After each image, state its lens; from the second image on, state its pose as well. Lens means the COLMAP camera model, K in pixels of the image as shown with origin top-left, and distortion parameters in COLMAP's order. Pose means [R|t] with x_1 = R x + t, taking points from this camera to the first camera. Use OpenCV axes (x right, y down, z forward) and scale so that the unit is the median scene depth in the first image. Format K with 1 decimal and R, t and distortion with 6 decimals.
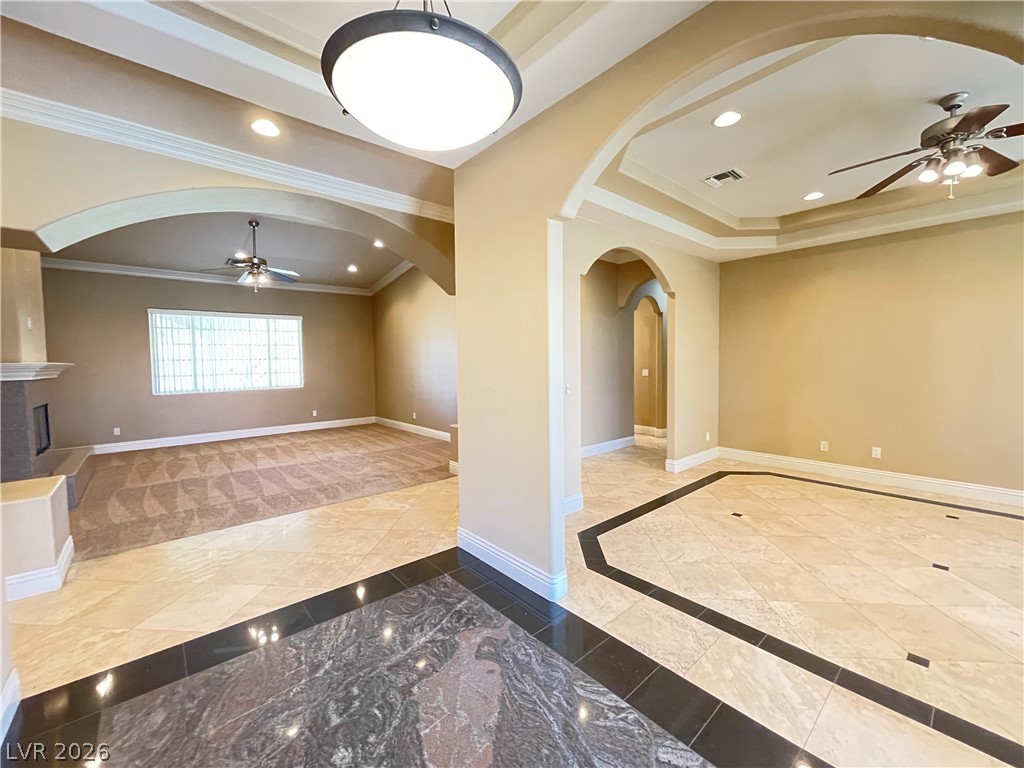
lens RADIAL K [[412.4, 0, 512.0], [0, 412.4, 384.0], [0, 0, 1]] dist [-0.000204, -0.000016]
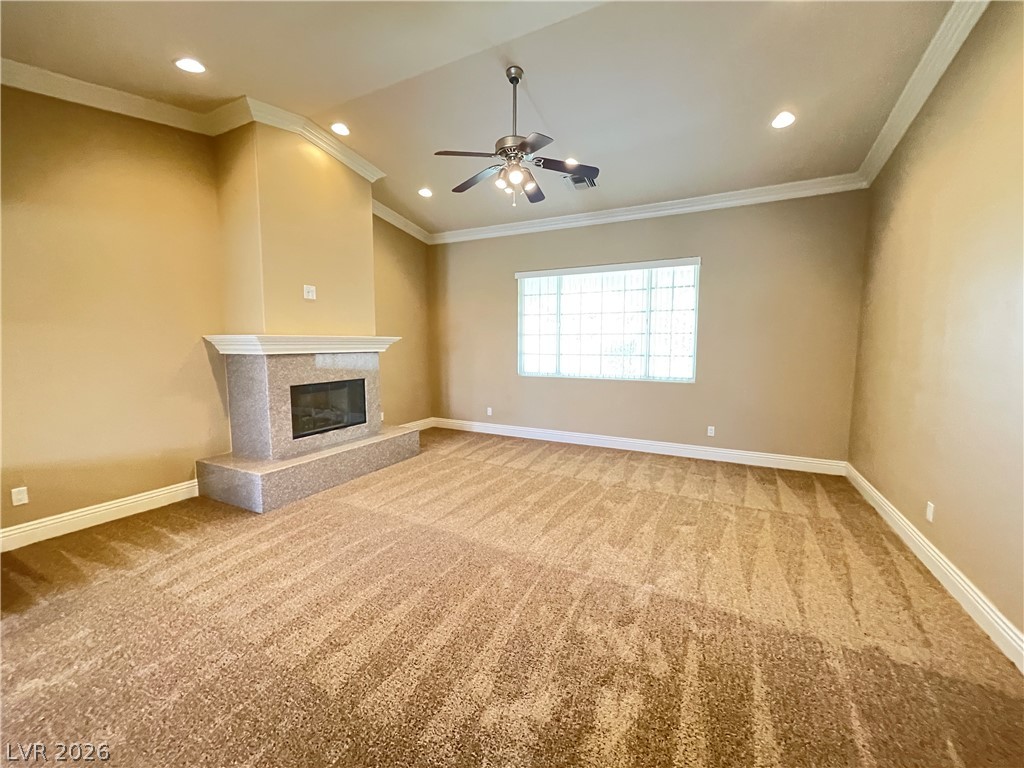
lens RADIAL K [[412.4, 0, 512.0], [0, 412.4, 384.0], [0, 0, 1]] dist [-0.000204, -0.000016]
pose [[0.377021, 0.115105, -0.919024, -0.072784], [-0.063506, 0.993125, 0.098333, -0.034311], [0.924025, 0.021290, 0.381739, 0.572815]]
